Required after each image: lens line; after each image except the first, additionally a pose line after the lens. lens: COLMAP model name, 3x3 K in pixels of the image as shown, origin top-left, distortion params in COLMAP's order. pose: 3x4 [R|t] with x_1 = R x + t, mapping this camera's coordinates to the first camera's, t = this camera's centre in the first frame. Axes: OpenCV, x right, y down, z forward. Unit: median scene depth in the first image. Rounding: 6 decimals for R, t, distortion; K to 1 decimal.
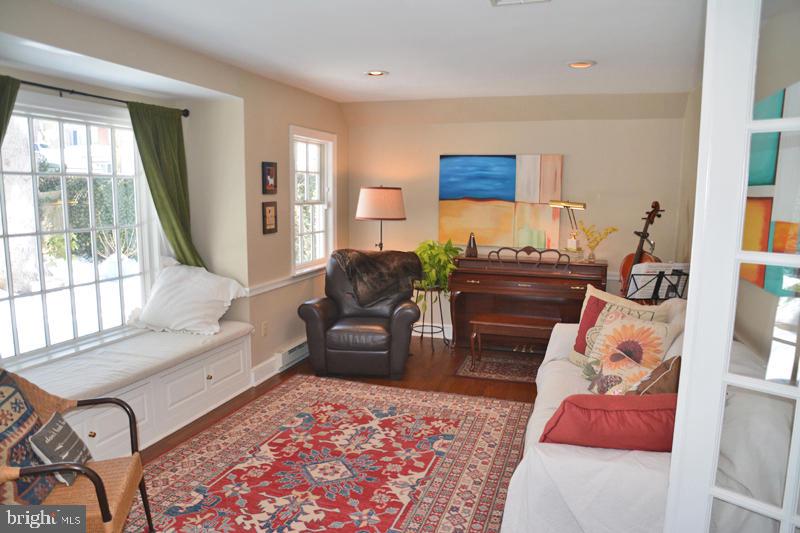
lens RADIAL K [[564.8, 0, 391.7], [0, 564.8, 271.5], [0, 0, 1]] dist [-0.124798, 0.067958]
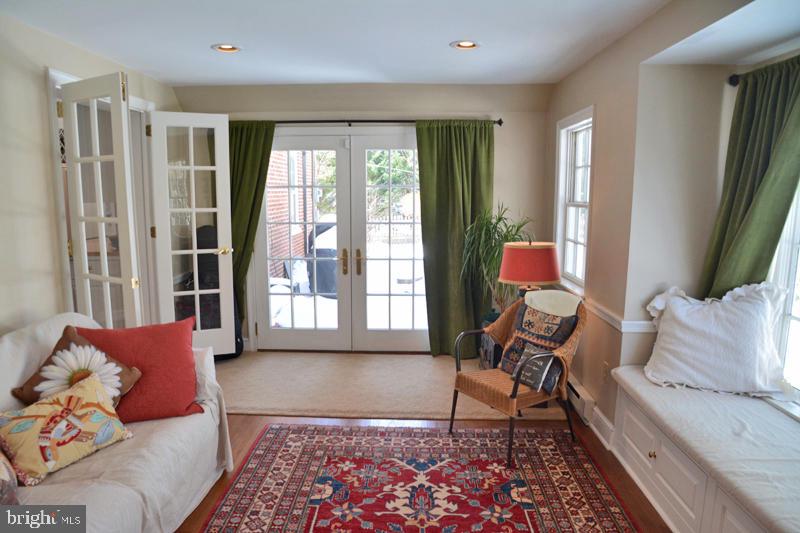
lens RADIAL K [[564.8, 0, 391.0], [0, 564.8, 289.1], [0, 0, 1]] dist [-0.124798, 0.067958]
pose [[-0.957174, 0.040134, -0.286719, 0.095988], [-0.050320, 0.952209, 0.301273, -0.163544], [0.285108, 0.302798, -0.909410, 1.166286]]
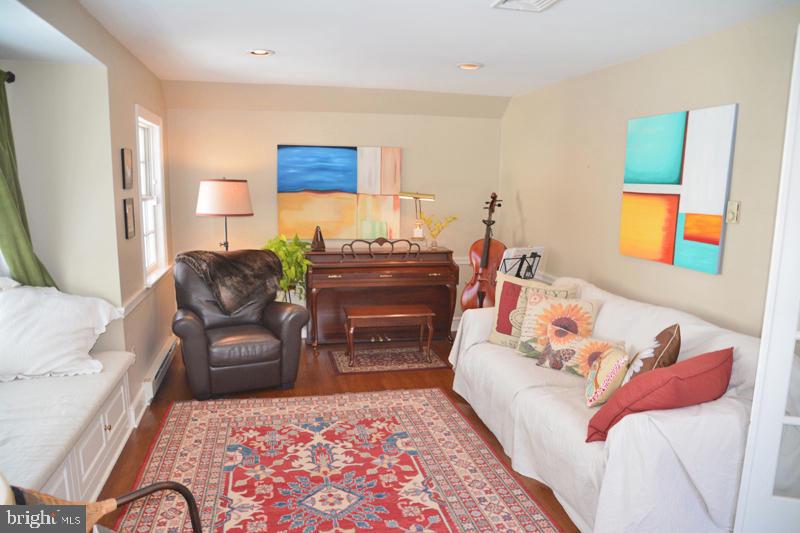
lens RADIAL K [[564.8, 0, 396.0], [0, 564.8, 278.3], [0, 0, 1]] dist [-0.124798, 0.067958]
pose [[0.852199, -0.082189, 0.516722, -0.342824], [0.064139, 0.996547, 0.052728, -0.029775], [-0.519272, -0.011793, 0.854528, 0.136830]]
